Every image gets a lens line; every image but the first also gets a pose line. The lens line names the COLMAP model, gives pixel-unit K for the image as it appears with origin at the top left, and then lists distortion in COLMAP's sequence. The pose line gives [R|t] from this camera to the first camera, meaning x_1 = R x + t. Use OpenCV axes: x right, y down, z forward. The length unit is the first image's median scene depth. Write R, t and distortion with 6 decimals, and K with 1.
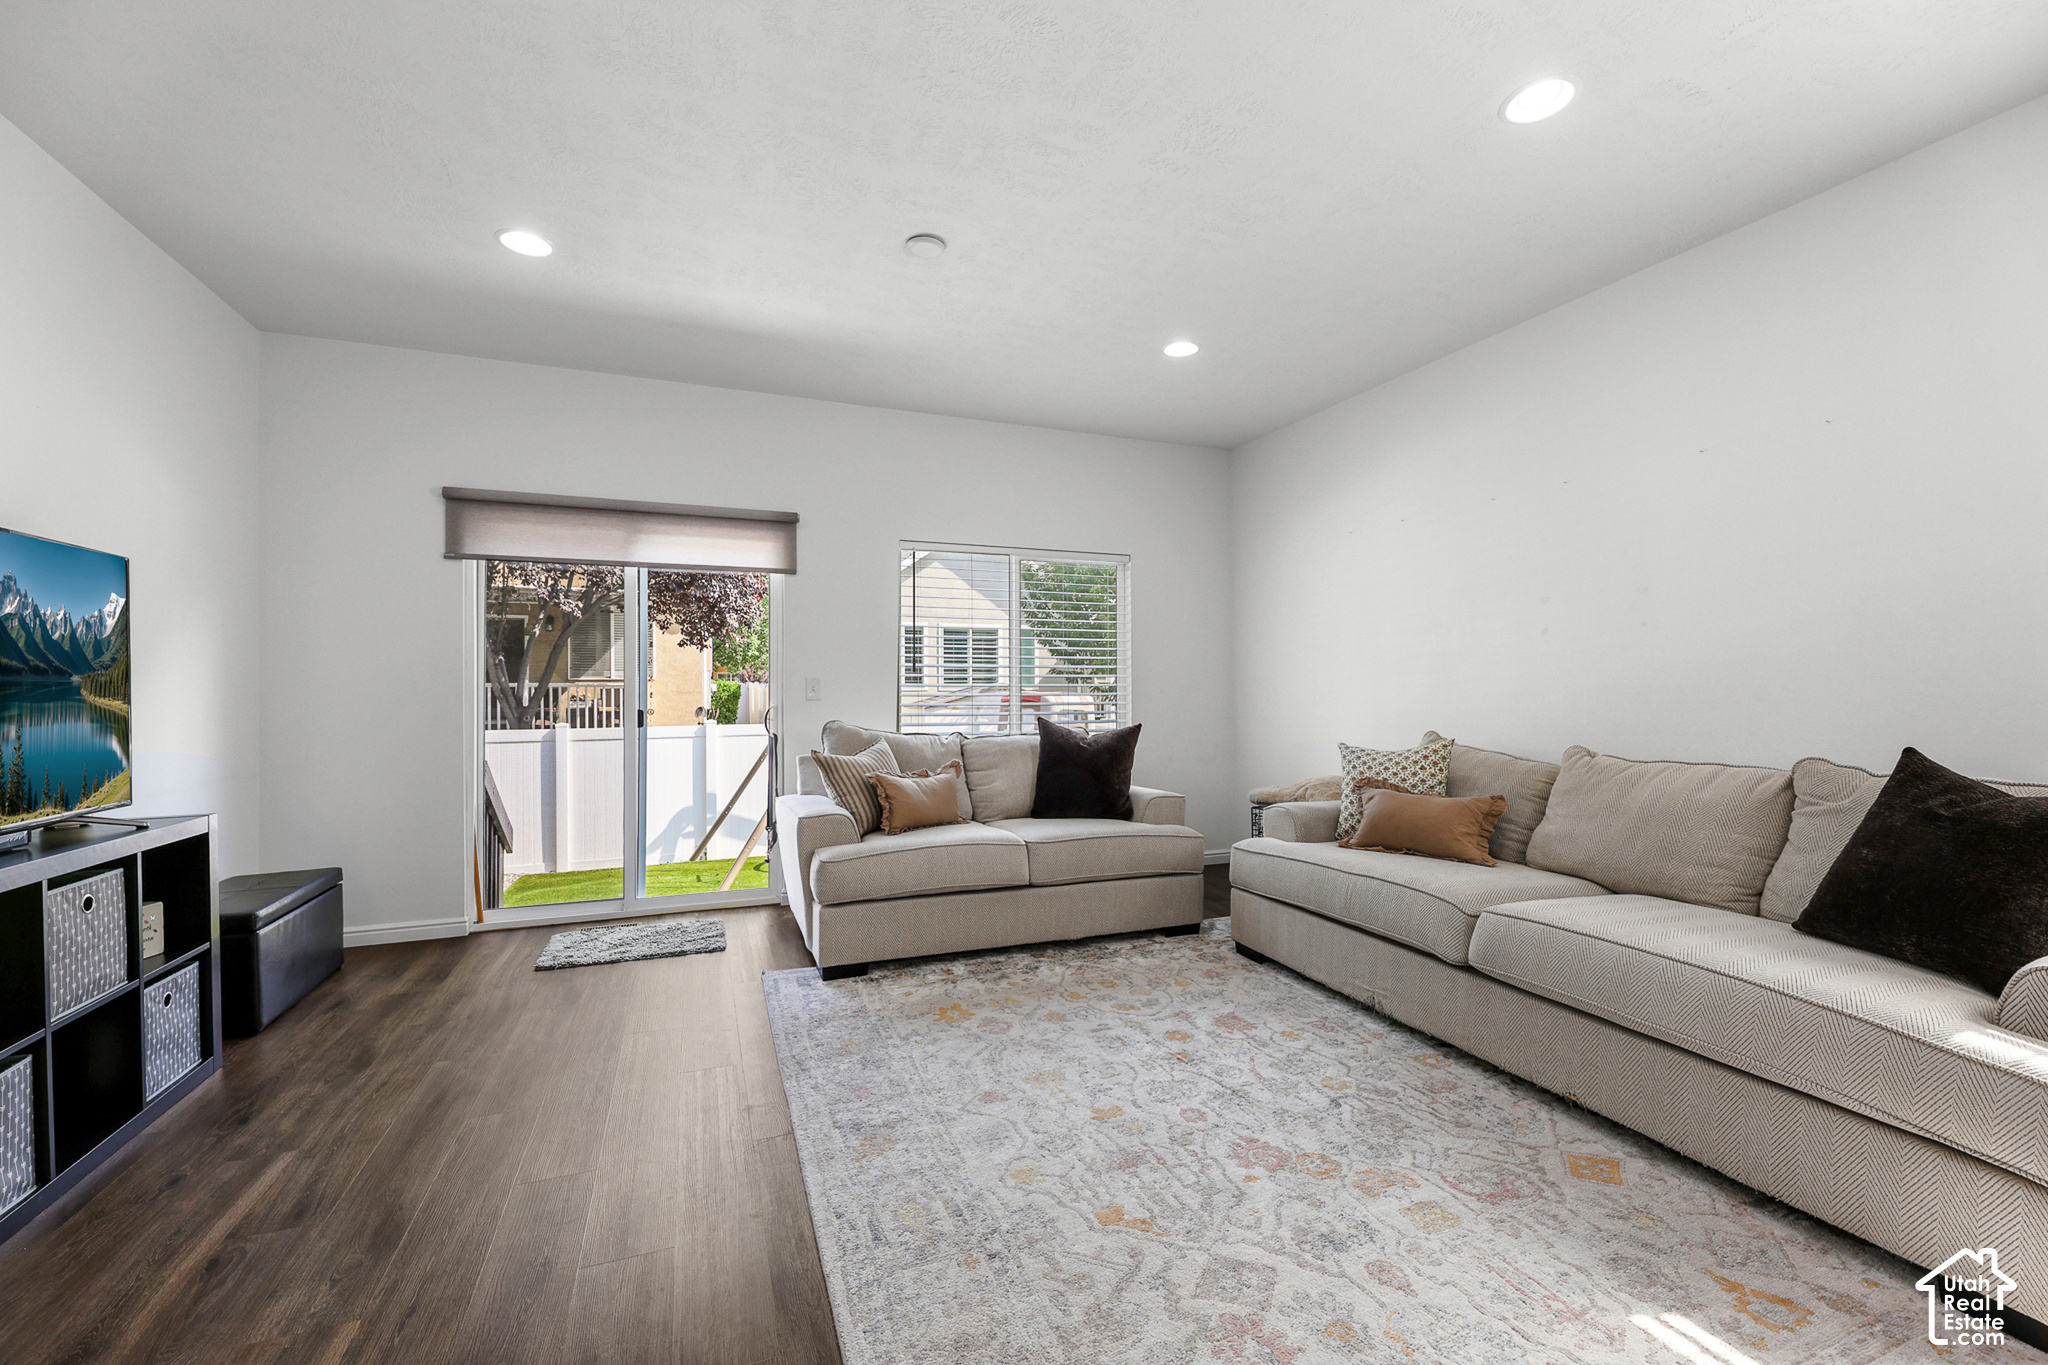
lens RADIAL K [[834.0, 0, 993.6], [0, 834.0, 692.2], [0, 0, 1]] dist [-0.004243, -0.002332]
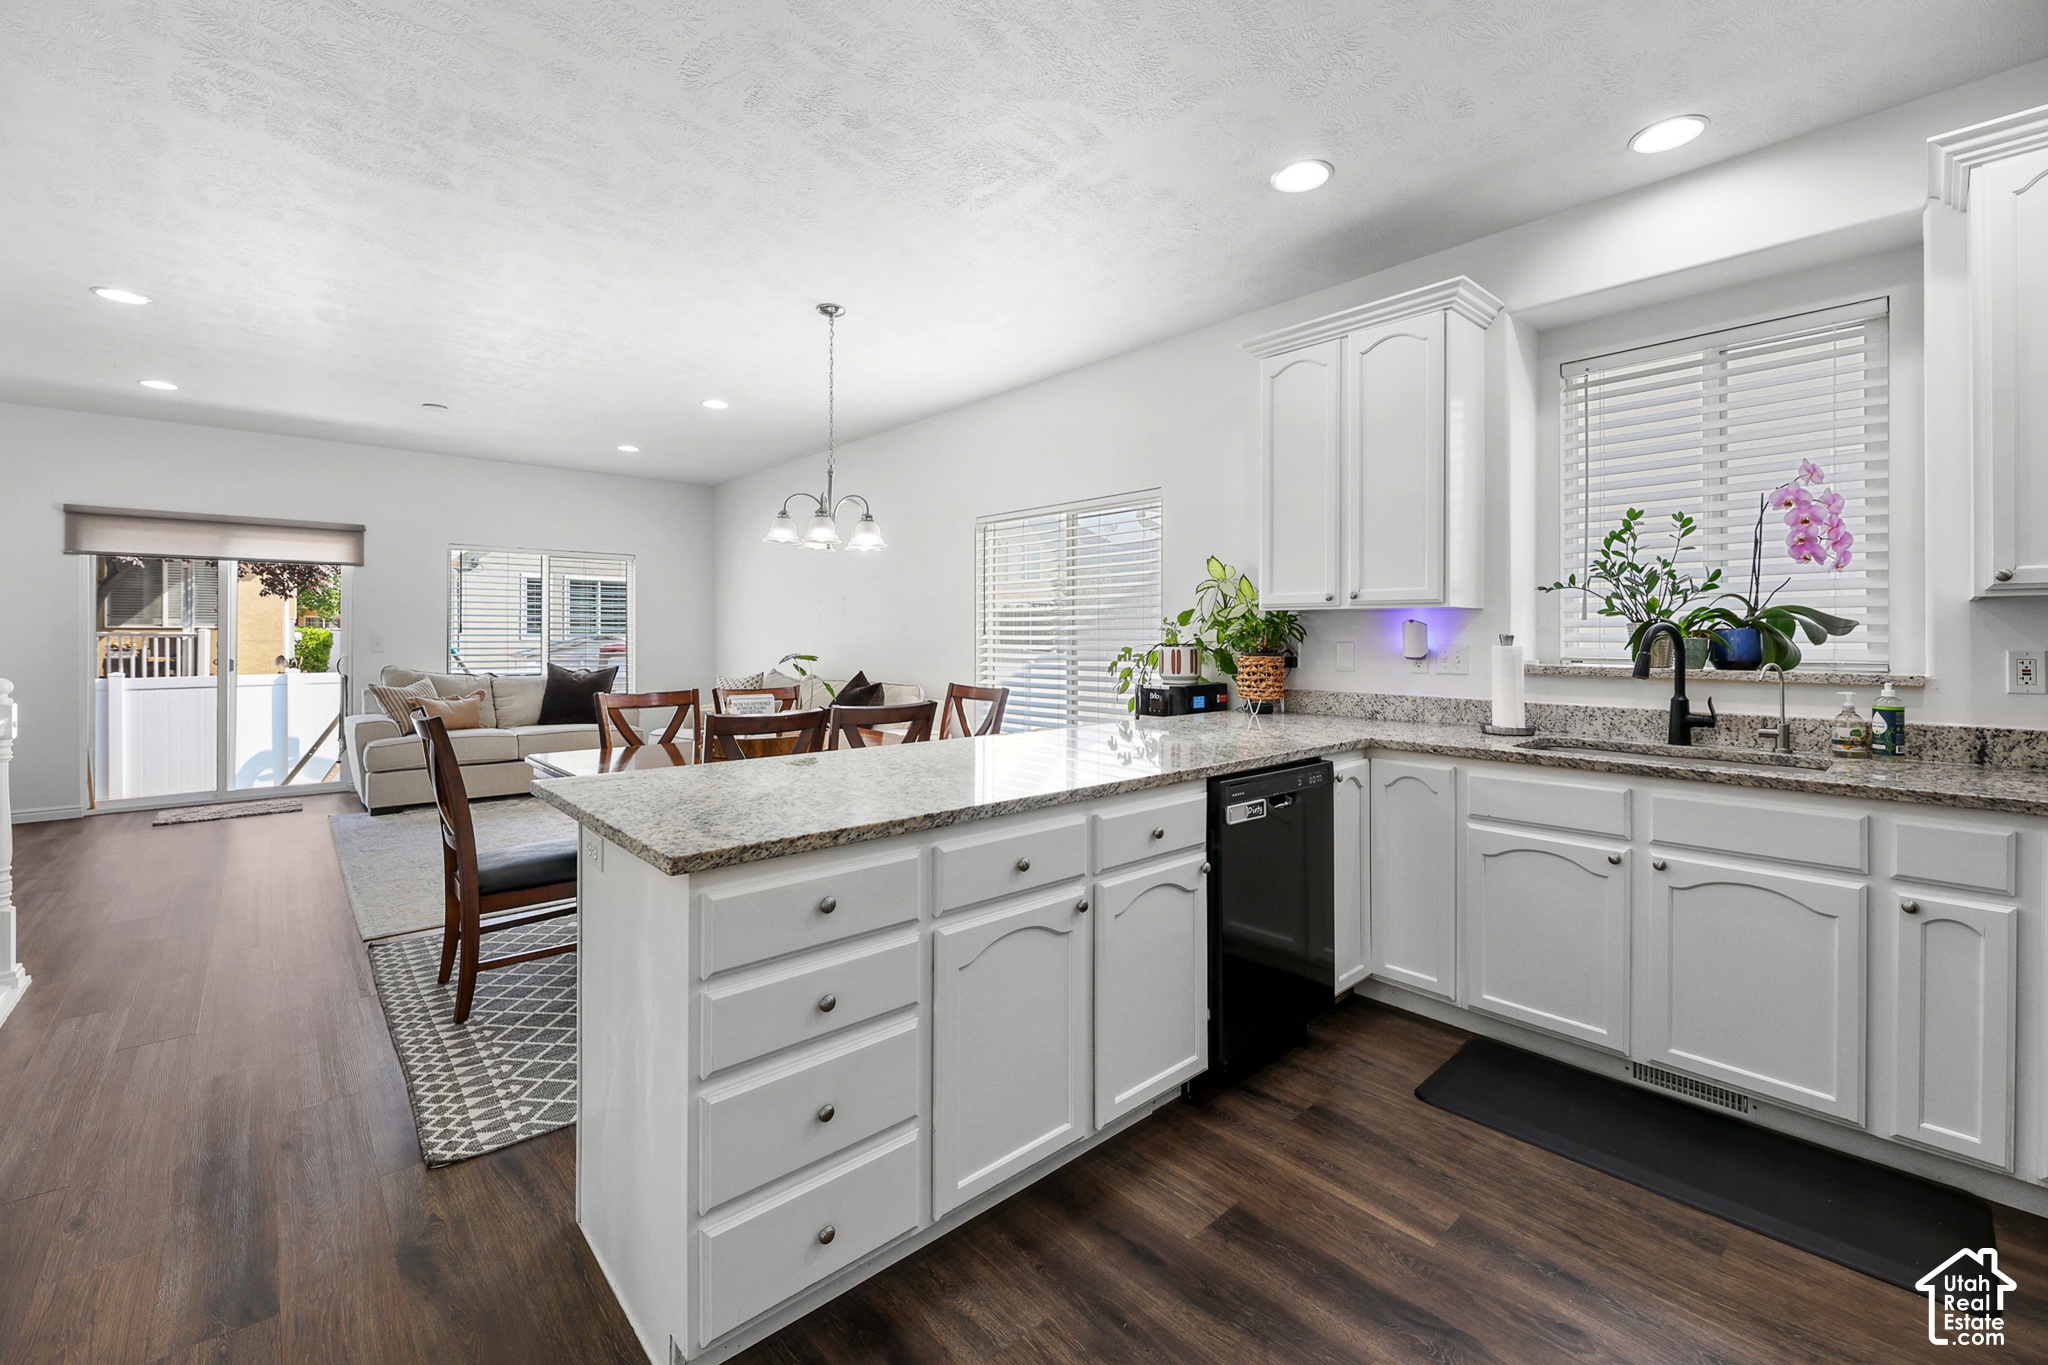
lens RADIAL K [[834.0, 0, 997.0], [0, 834.0, 636.1], [0, 0, 1]] dist [-0.004243, -0.002332]
pose [[0.931024, 0.004759, 0.364927, 0.308072], [-0.003269, 0.999984, -0.004700, -0.017514], [-0.364943, 0.003183, 0.931024, -0.885643]]
